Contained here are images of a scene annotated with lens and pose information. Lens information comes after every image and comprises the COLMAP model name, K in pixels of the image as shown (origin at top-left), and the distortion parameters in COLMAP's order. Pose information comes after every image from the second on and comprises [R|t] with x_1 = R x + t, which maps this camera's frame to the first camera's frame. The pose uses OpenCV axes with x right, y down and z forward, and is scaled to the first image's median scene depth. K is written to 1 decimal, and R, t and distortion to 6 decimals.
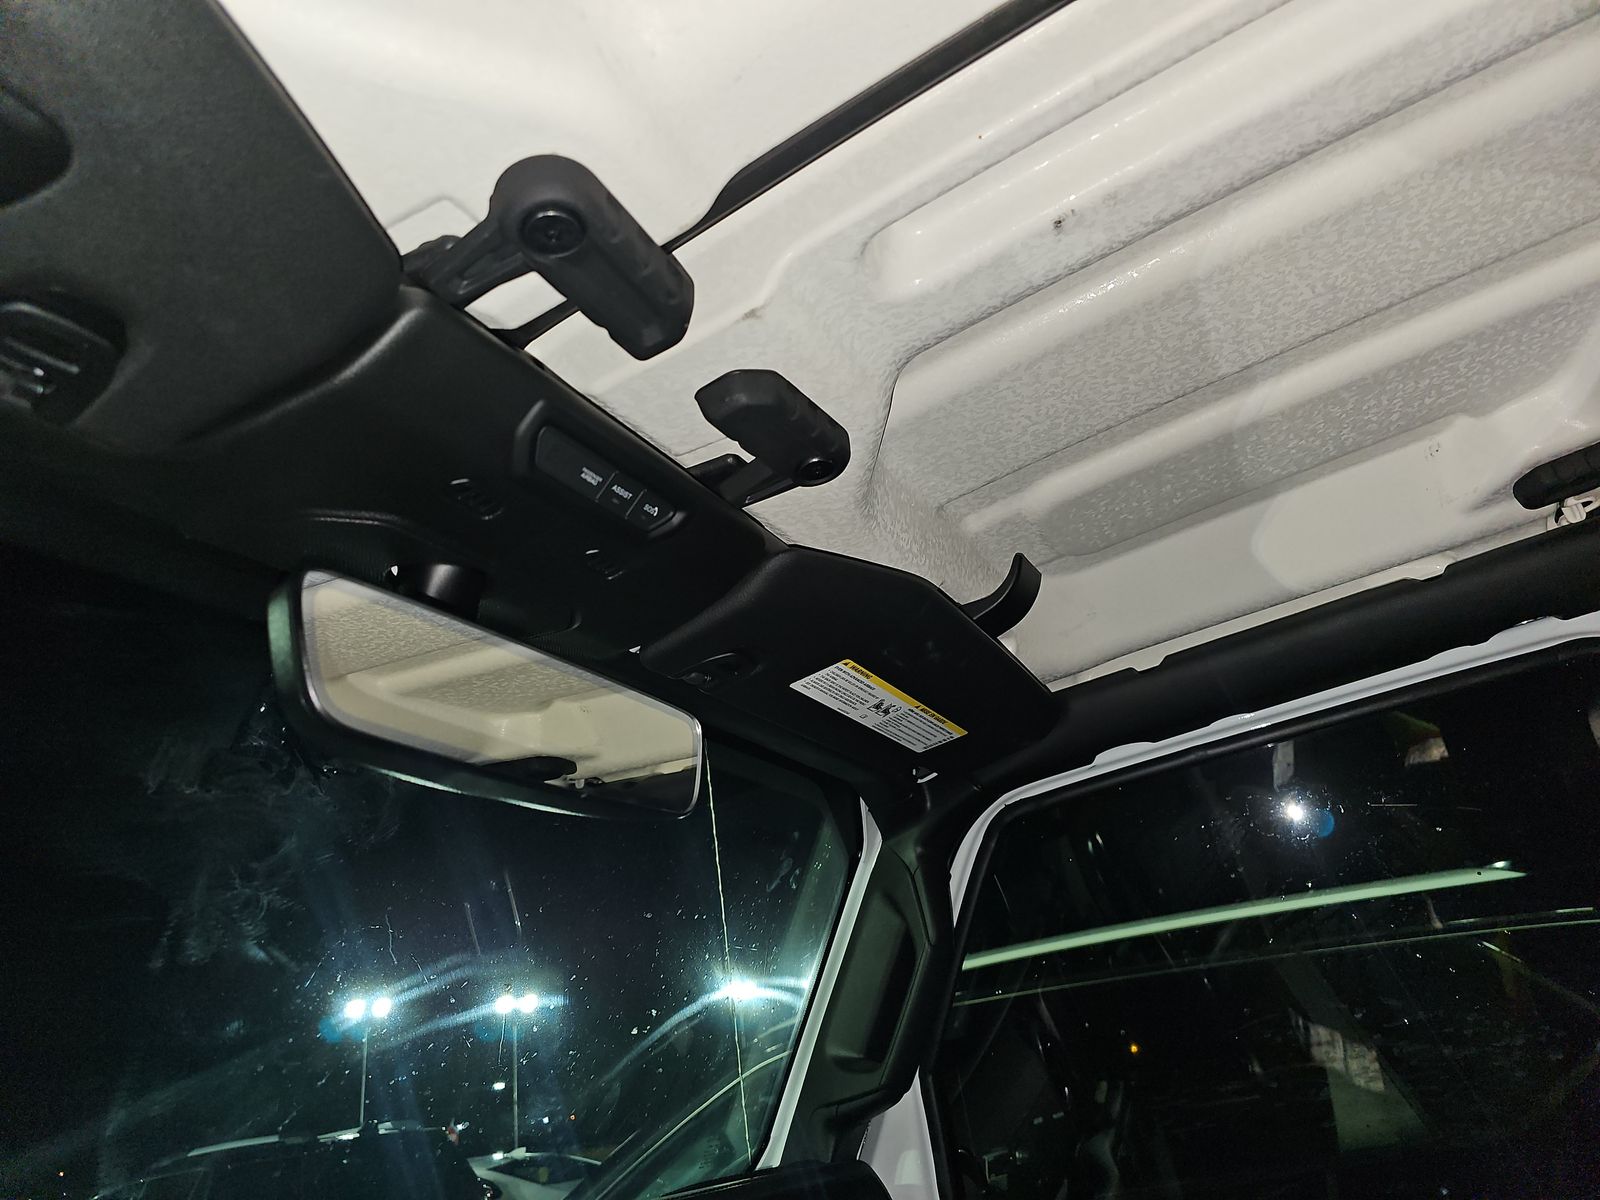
lens RADIAL K [[1099.8, 0, 800.0], [0, 1099.8, 600.0], [0, 0, 1]] dist [-0.006534, -0.007298]
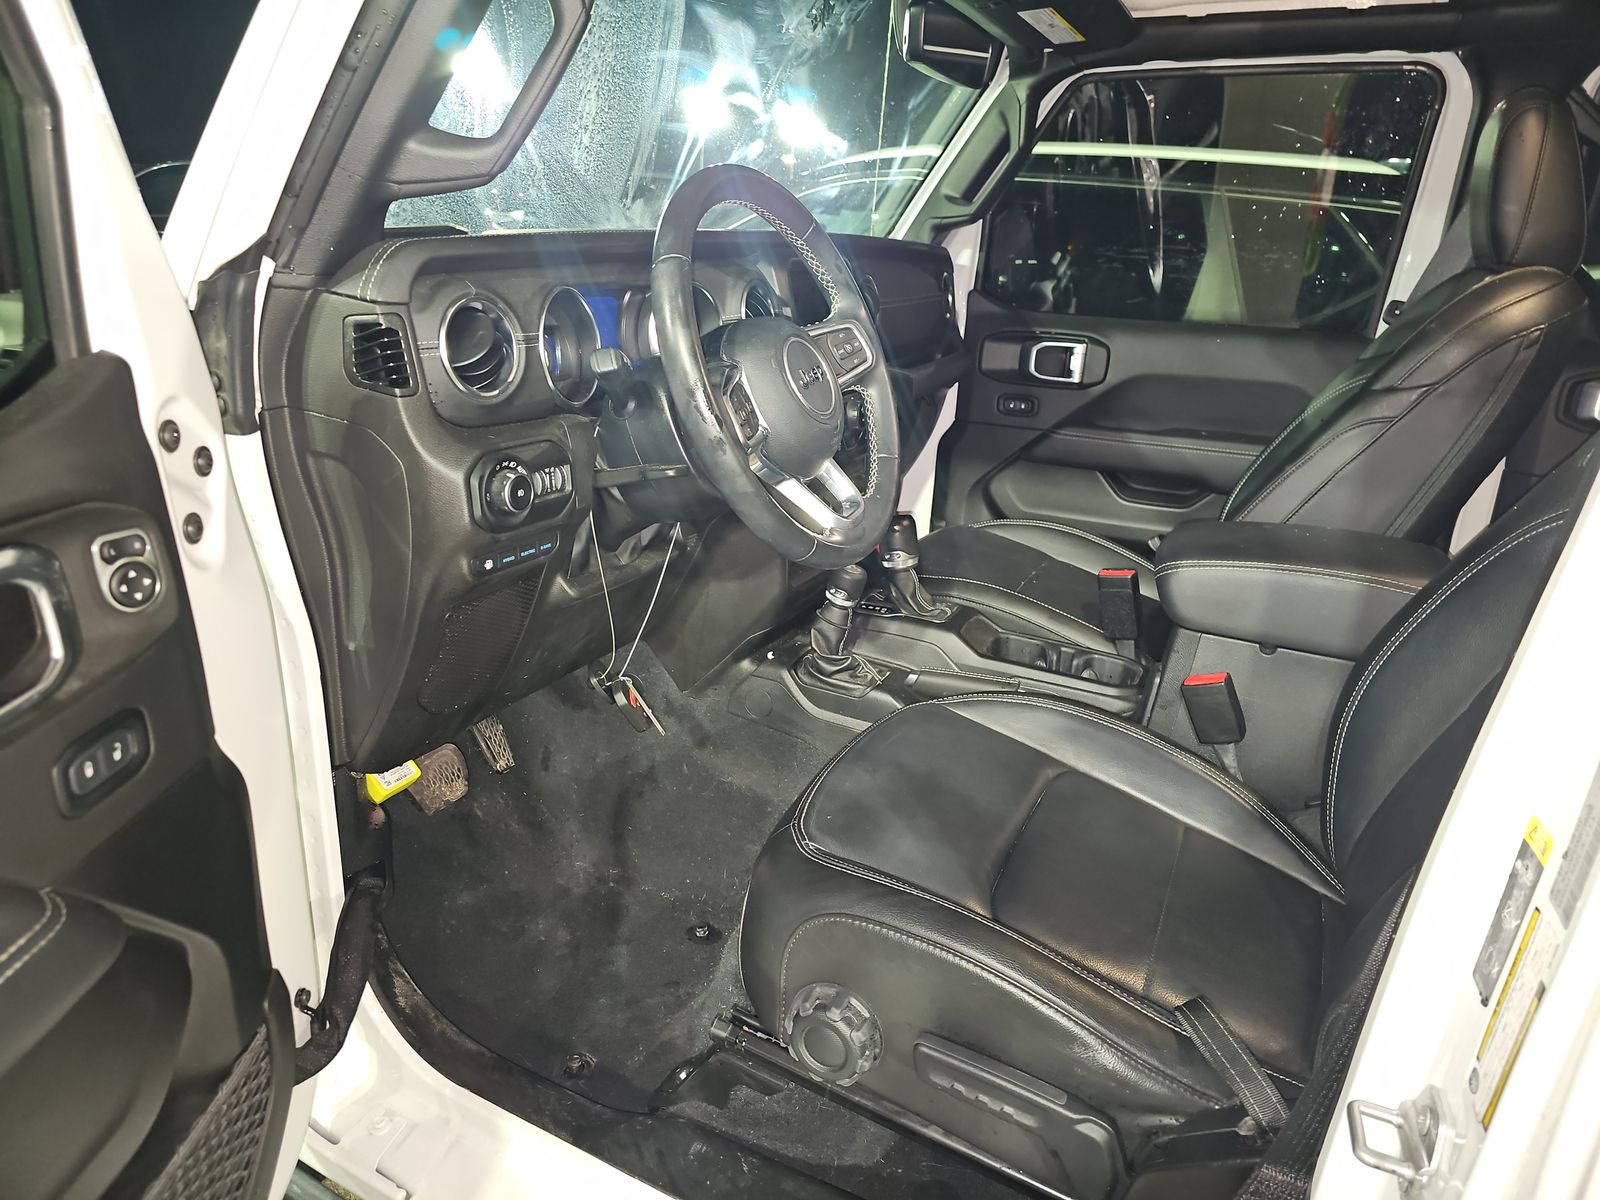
lens RADIAL K [[1099.8, 0, 800.0], [0, 1099.8, 600.0], [0, 0, 1]] dist [-0.006534, -0.007298]
pose [[0.972662, 0.200495, 0.117179, -0.285768], [-0.226247, 0.704365, 0.672817, -0.292283], [0.052359, -0.680934, 0.730470, -0.832140]]
